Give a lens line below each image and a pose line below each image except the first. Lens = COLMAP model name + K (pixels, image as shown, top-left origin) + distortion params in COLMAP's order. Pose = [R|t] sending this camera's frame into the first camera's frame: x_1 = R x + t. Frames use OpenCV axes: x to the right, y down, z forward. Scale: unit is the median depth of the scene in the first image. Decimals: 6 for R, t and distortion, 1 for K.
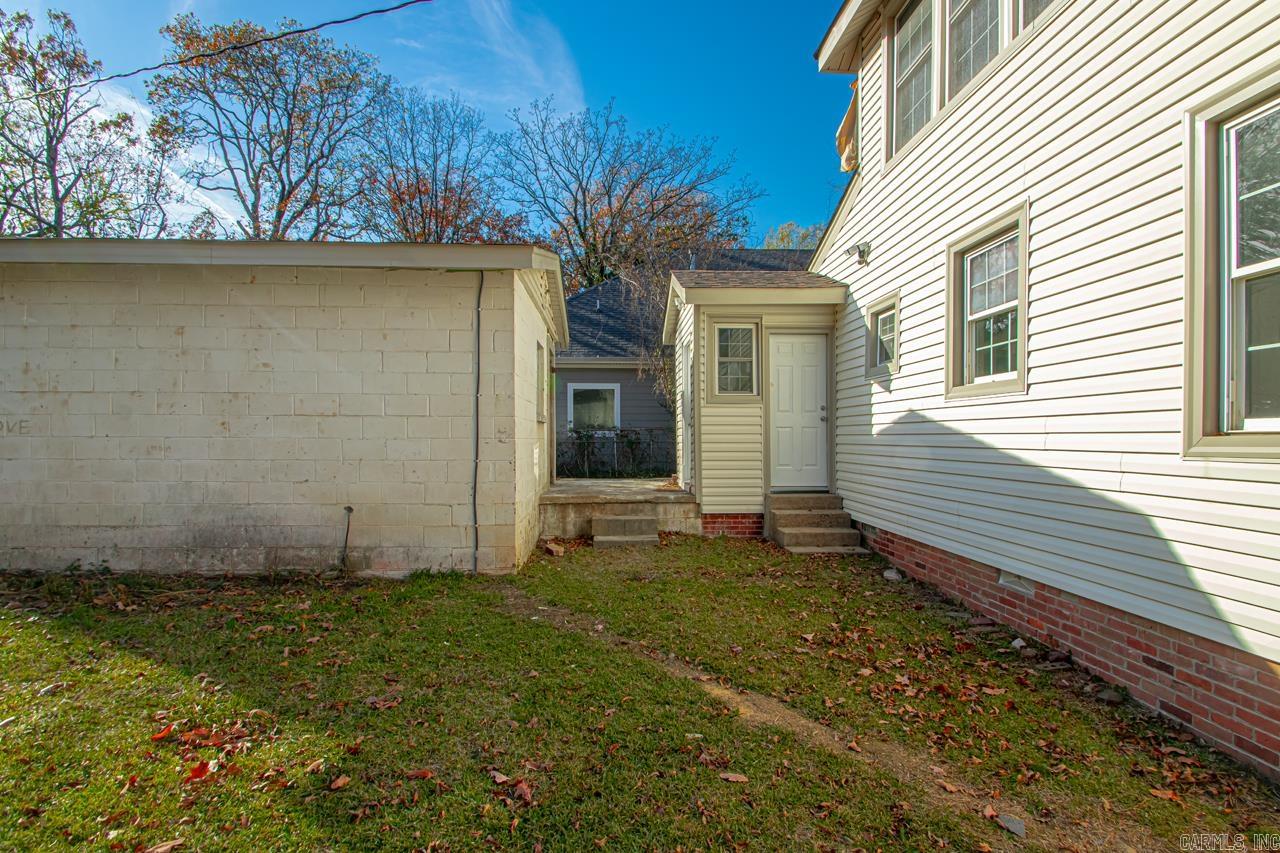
lens RADIAL K [[611.2, 0, 640.4], [0, 611.2, 443.6], [0, 0, 1]] dist [0.002343, -0.009307]
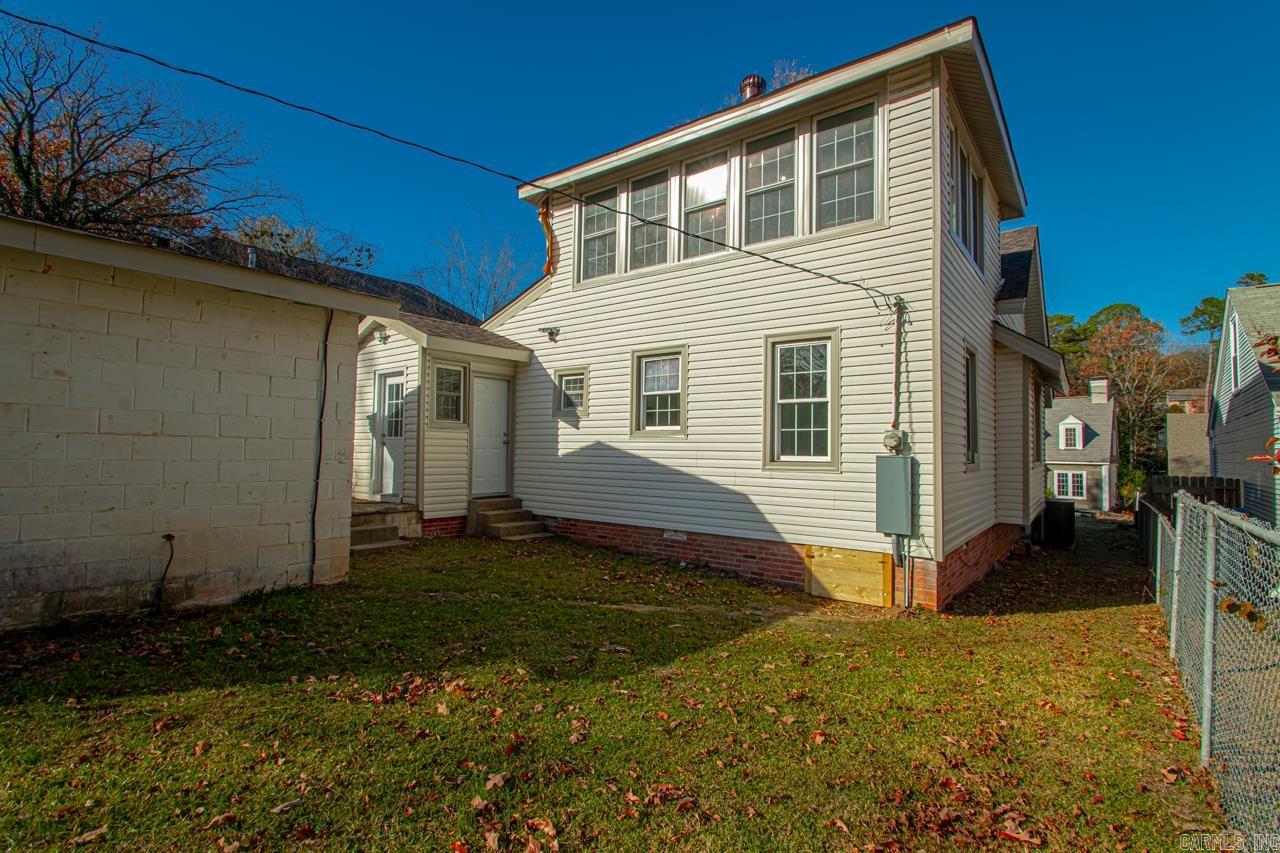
lens RADIAL K [[597.2, 0, 640.0], [0, 597.2, 426.5], [0, 0, 1]] dist [0.000619, -0.013983]
pose [[0.653212, 0.038681, 0.756187, -0.696926], [-0.005742, 0.998919, -0.046137, -0.021832], [-0.757153, 0.025795, 0.652728, -0.126991]]
